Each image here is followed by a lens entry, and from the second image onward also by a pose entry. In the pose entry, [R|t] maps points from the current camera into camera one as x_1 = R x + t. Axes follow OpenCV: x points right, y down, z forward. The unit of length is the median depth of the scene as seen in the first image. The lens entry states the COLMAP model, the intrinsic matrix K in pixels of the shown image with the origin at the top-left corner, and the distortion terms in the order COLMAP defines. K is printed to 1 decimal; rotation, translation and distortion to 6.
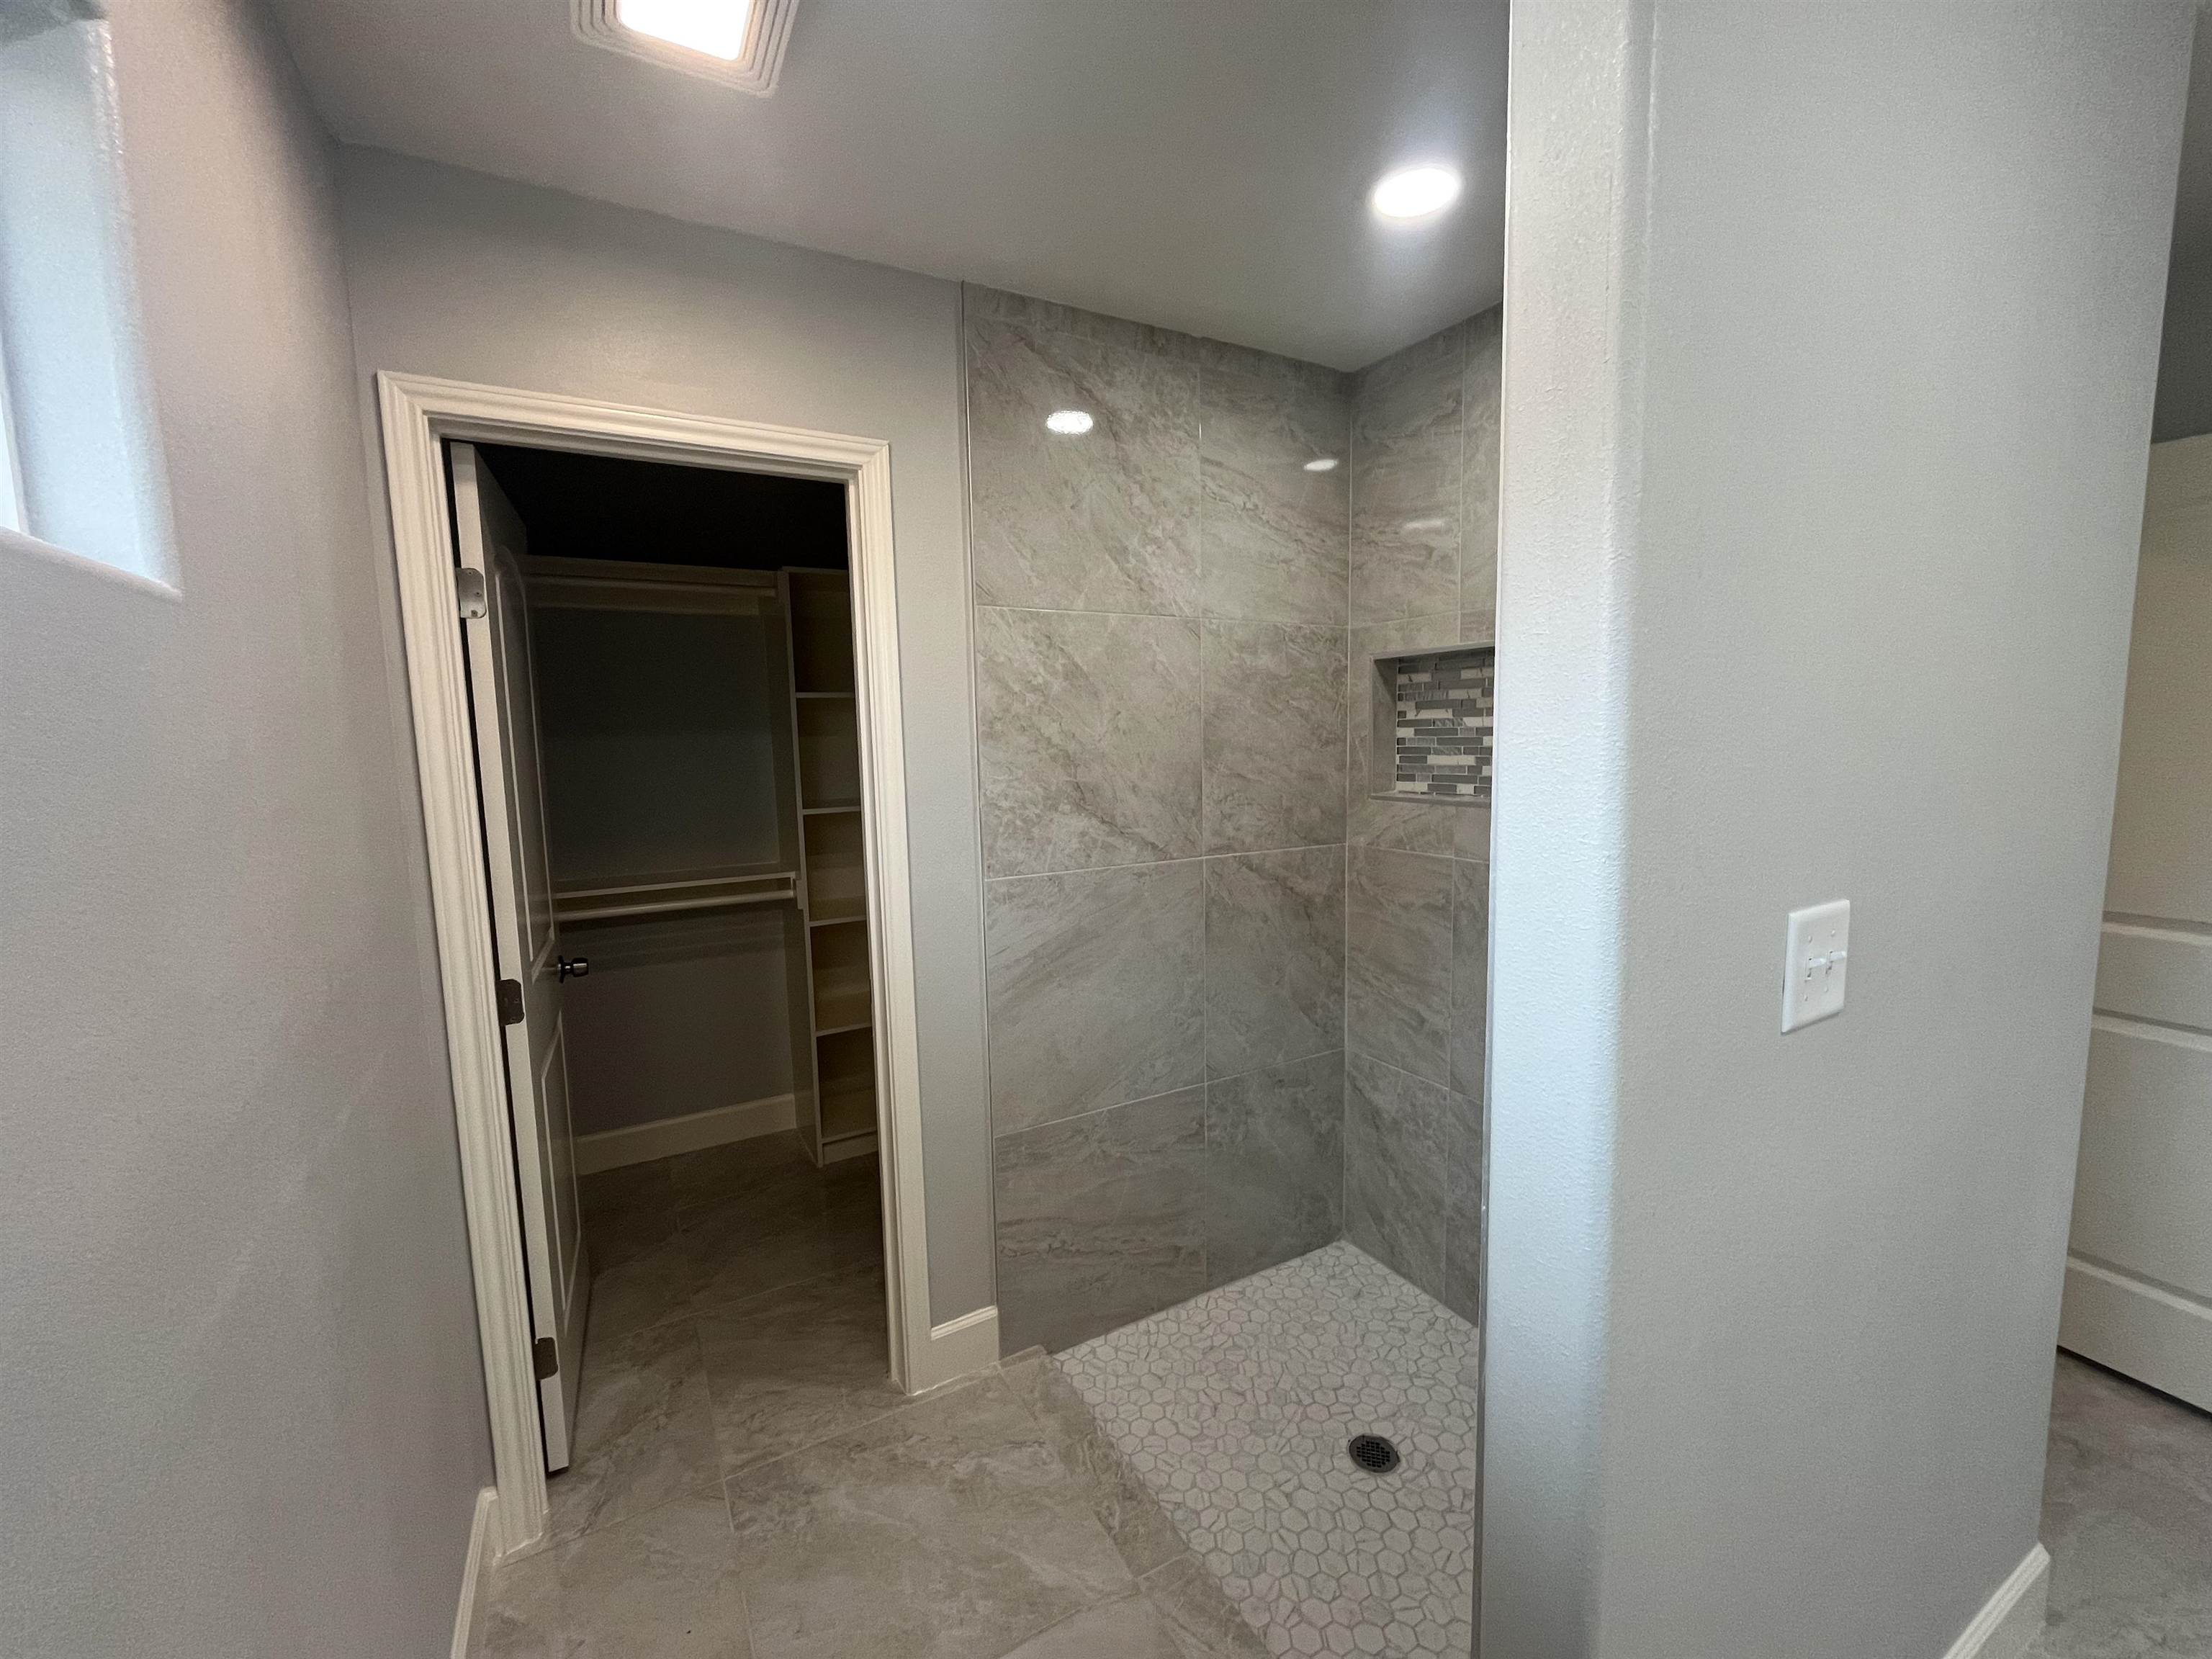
lens RADIAL K [[895.0, 0, 1099.3], [0, 895.0, 834.4], [0, 0, 1]] dist [-0.003090, -0.000212]
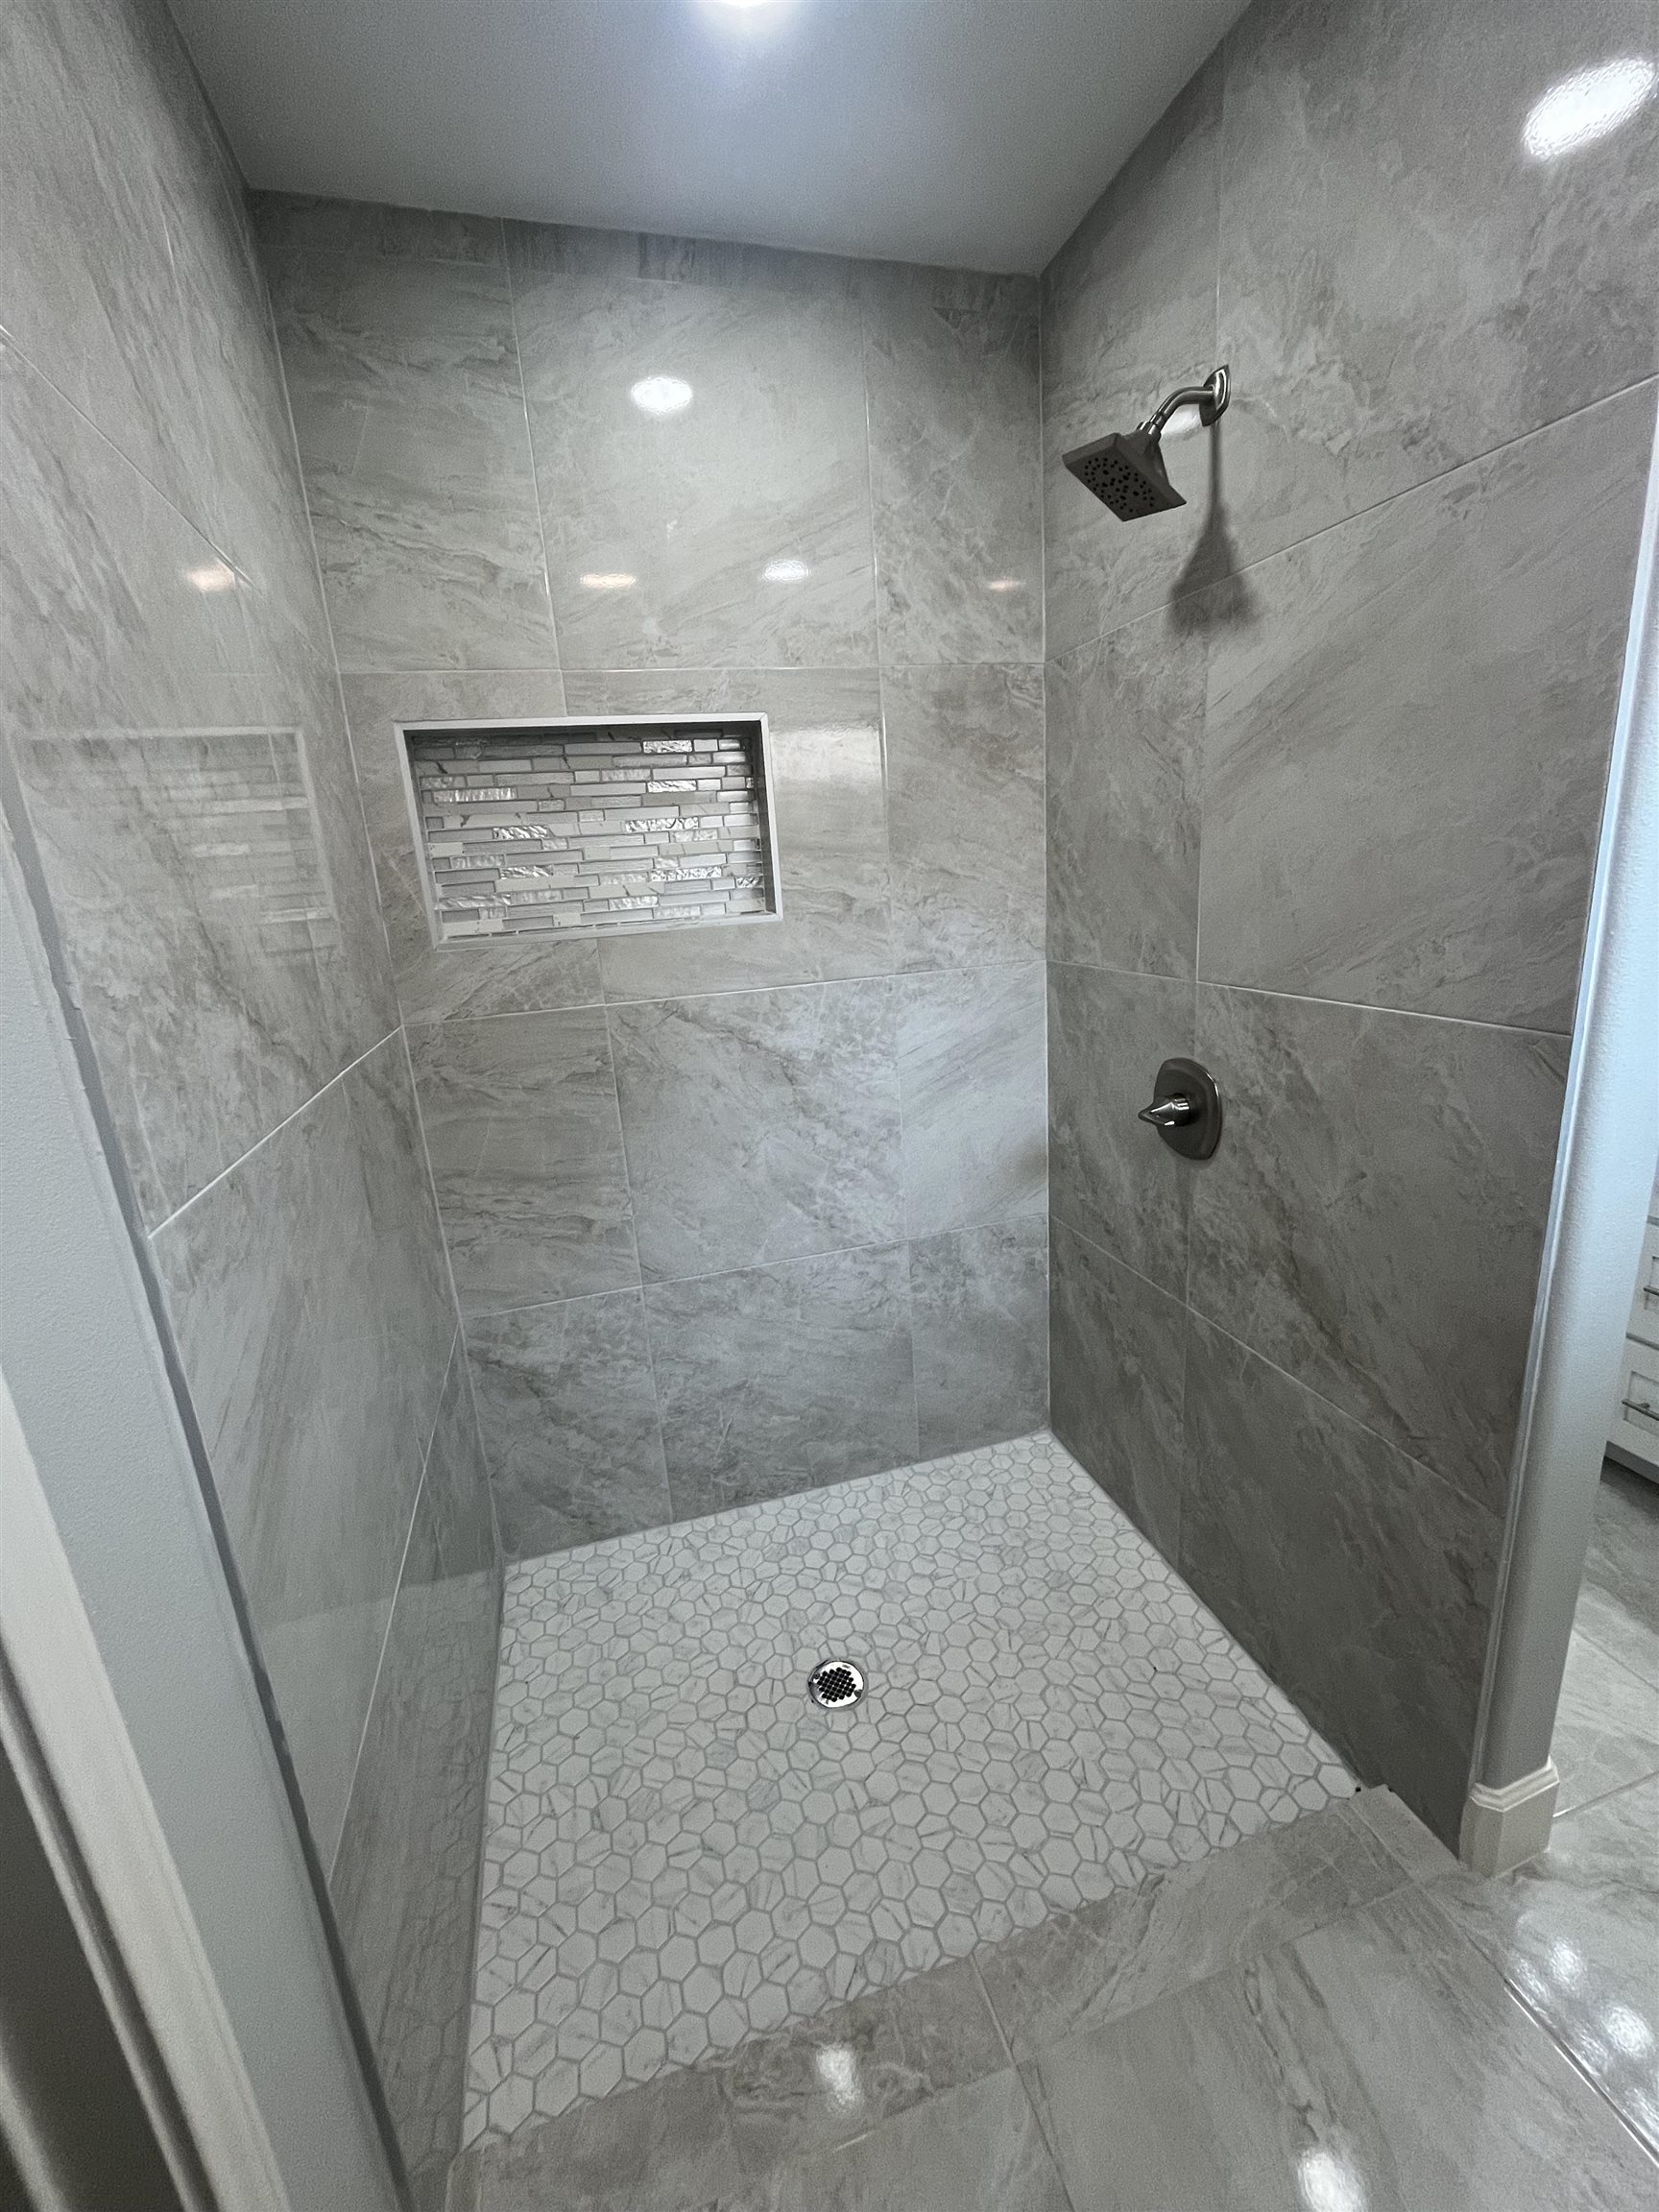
lens RADIAL K [[895.0, 0, 829.8], [0, 895.0, 1103.7], [0, 0, 1]] dist [-0.003090, -0.000212]
pose [[0.226165, -0.237268, 0.944750, -0.316429], [0.171491, 0.964431, 0.201158, -0.014099], [-0.958875, 0.116521, 0.258809, 0.611928]]
